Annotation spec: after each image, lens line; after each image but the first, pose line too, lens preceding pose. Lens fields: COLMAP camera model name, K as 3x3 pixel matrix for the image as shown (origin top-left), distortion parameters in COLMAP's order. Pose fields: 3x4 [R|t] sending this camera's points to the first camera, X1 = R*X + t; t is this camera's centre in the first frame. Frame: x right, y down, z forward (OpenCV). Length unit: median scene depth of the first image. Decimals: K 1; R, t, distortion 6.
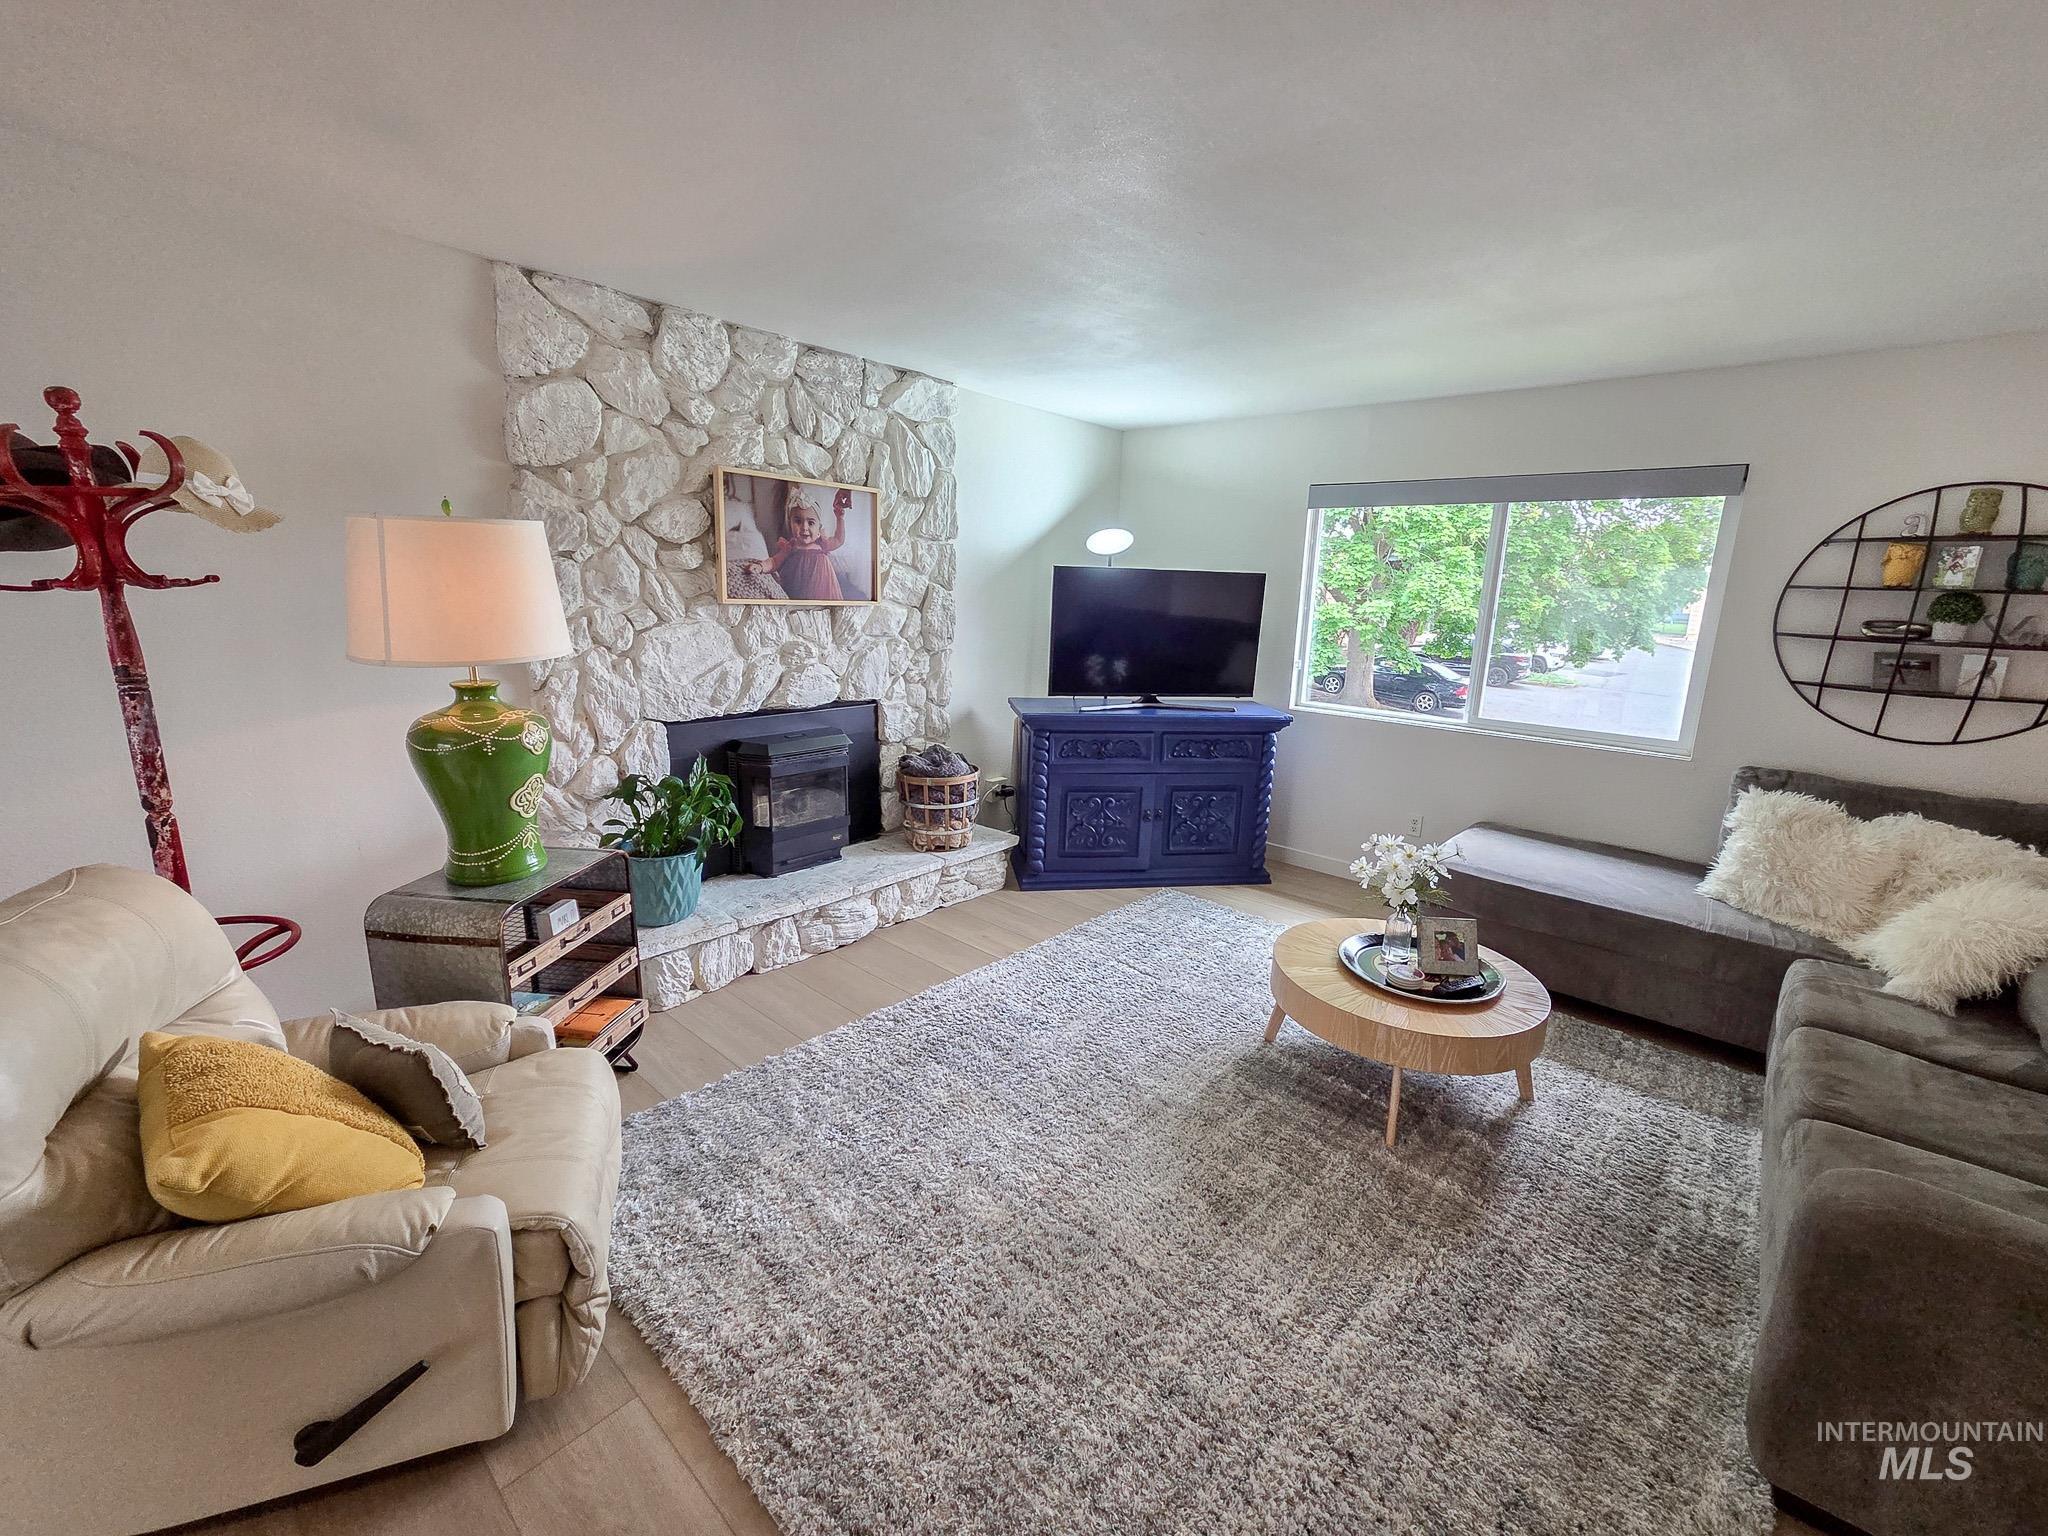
lens RADIAL K [[834.1, 0, 1030.3], [0, 834.1, 759.6], [0, 0, 1]] dist [0.000077, 0.000041]
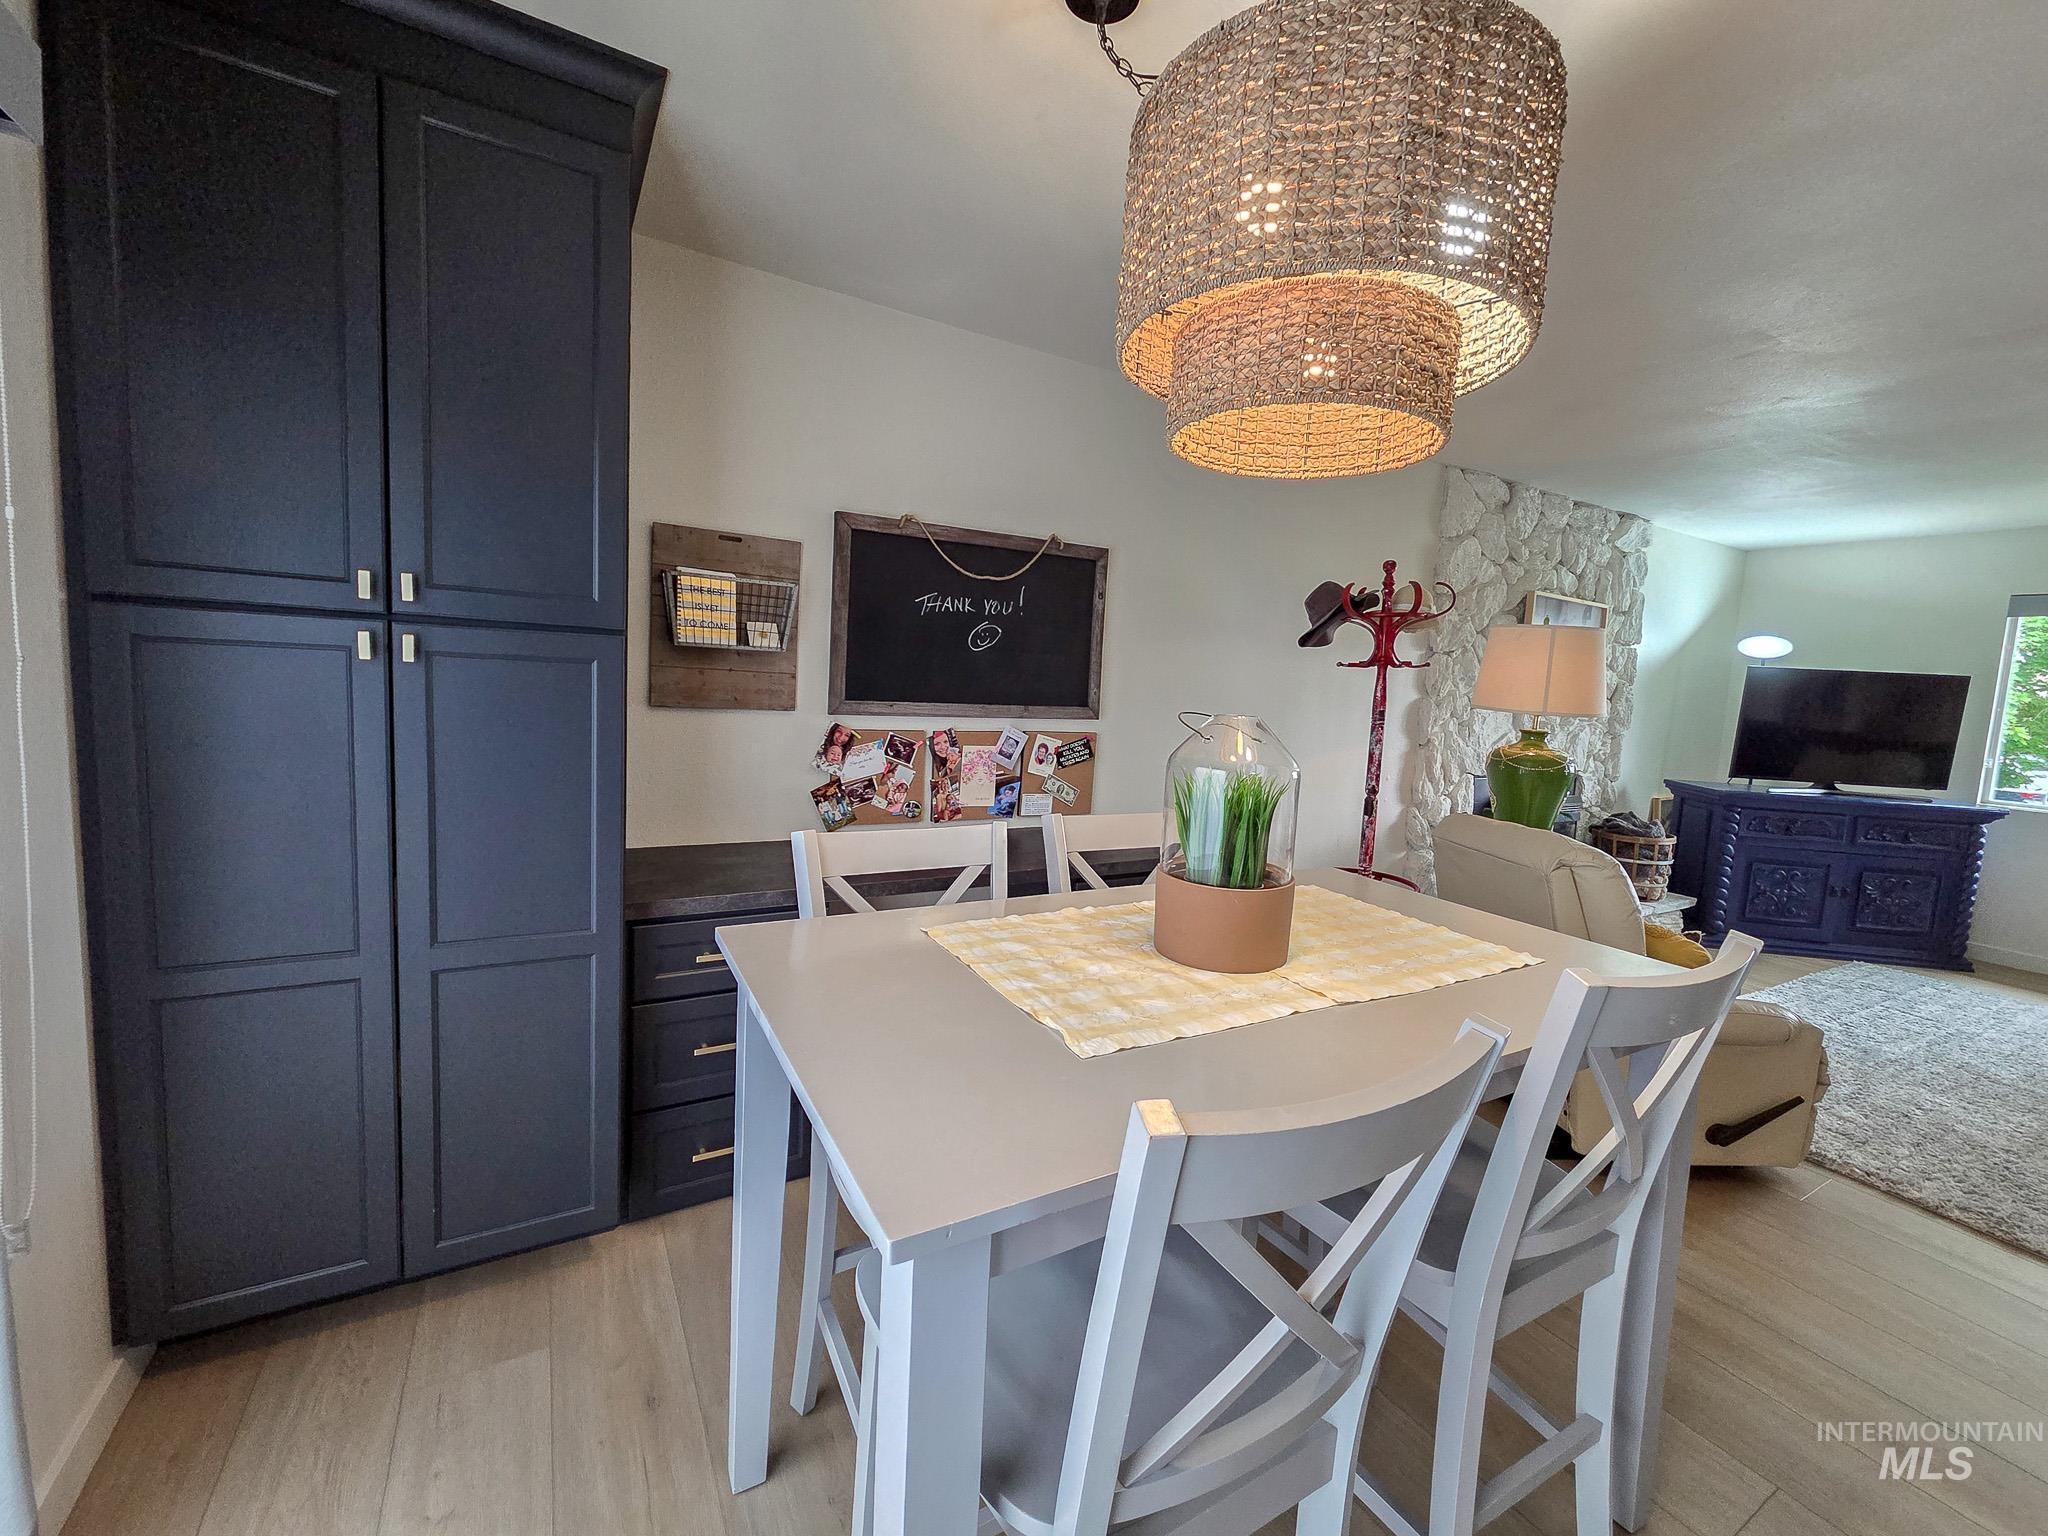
lens RADIAL K [[820.4, 0, 1024.0], [0, 820.4, 768.0], [0, 0, 1]] dist [0.001330, 0.000324]
pose [[0.945805, 0.046861, -0.321335, -0.627096], [-0.083764, 0.991252, -0.101993, 0.126404], [0.313745, 0.123382, 0.941457, -0.435981]]
